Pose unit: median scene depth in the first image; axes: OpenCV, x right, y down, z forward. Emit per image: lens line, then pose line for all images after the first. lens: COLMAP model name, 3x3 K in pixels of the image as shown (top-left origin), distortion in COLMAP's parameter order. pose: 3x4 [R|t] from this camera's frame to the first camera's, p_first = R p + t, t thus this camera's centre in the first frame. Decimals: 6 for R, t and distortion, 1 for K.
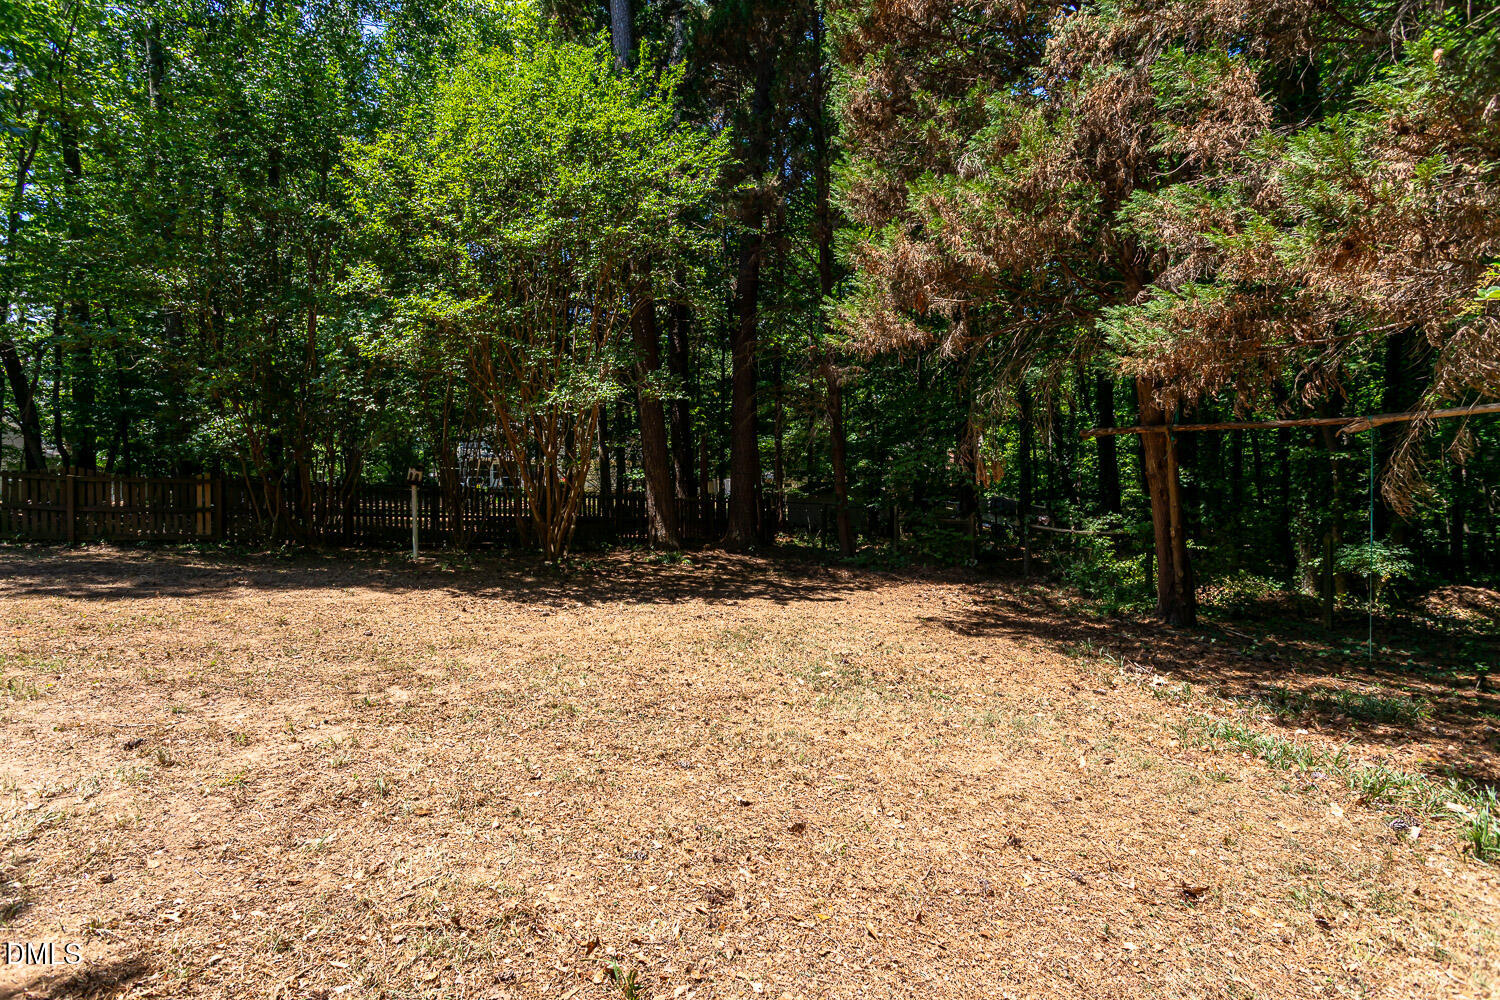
lens RADIAL K [[708.4, 0, 750.9], [0, 708.4, 502.2], [0, 0, 1]] dist [-0.002263, 0.003748]
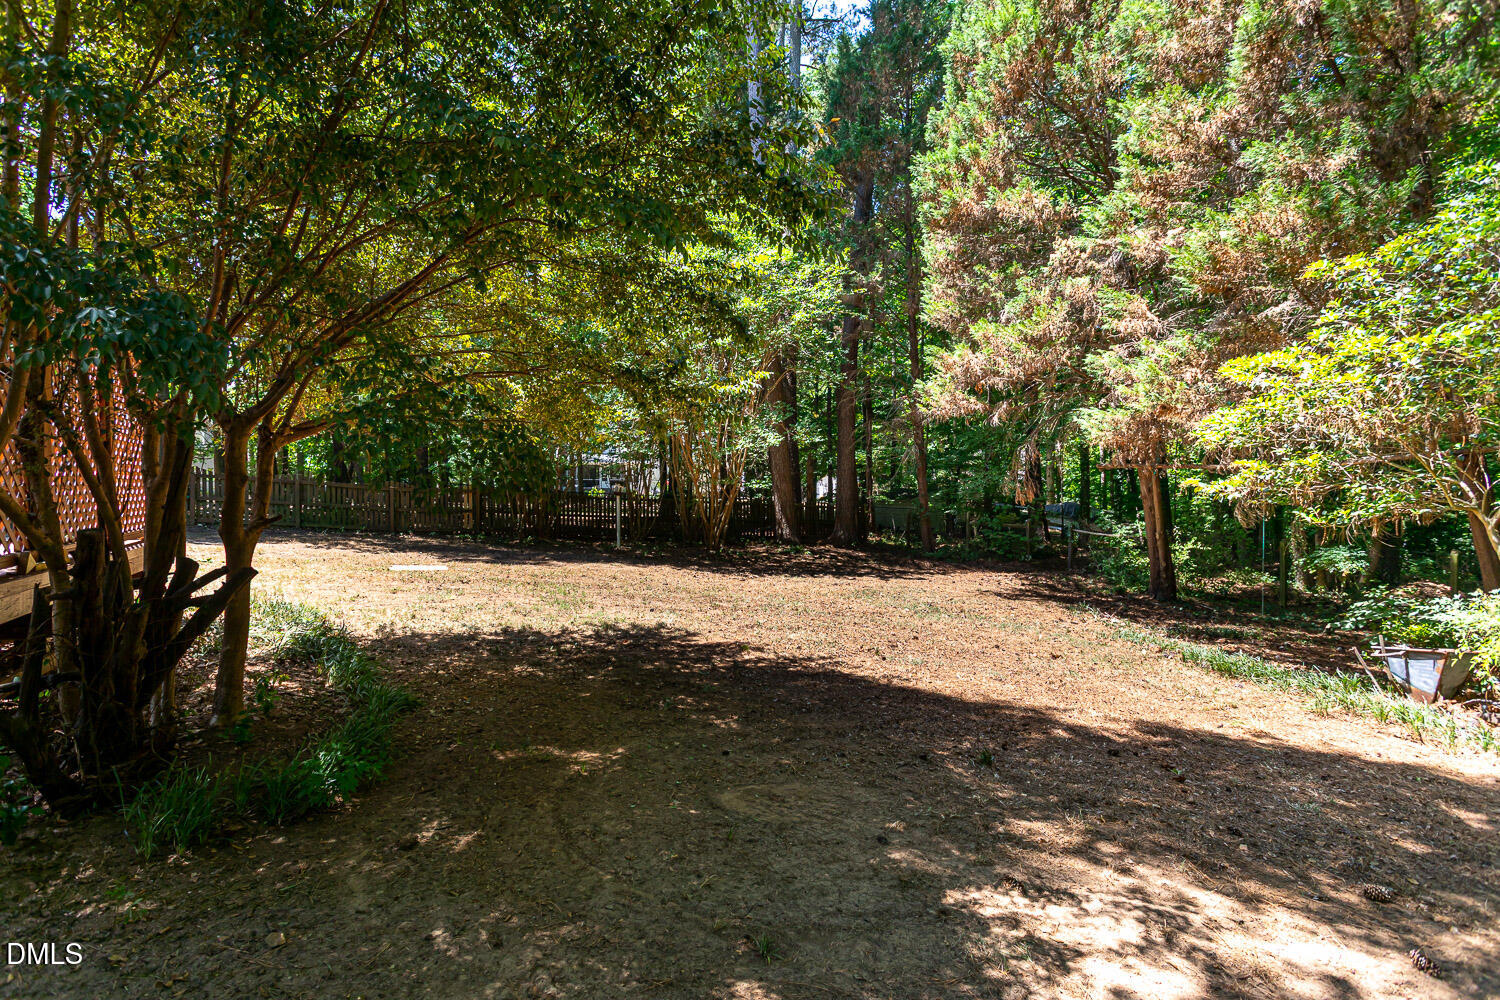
lens RADIAL K [[708.4, 0, 748.6], [0, 708.4, 501.1], [0, 0, 1]] dist [-0.002263, 0.003748]
pose [[0.993987, 0.009587, -0.109081, -0.077825], [-0.009785, 0.999951, -0.001278, -0.017385], [0.109064, 0.002338, 0.994032, -0.497653]]
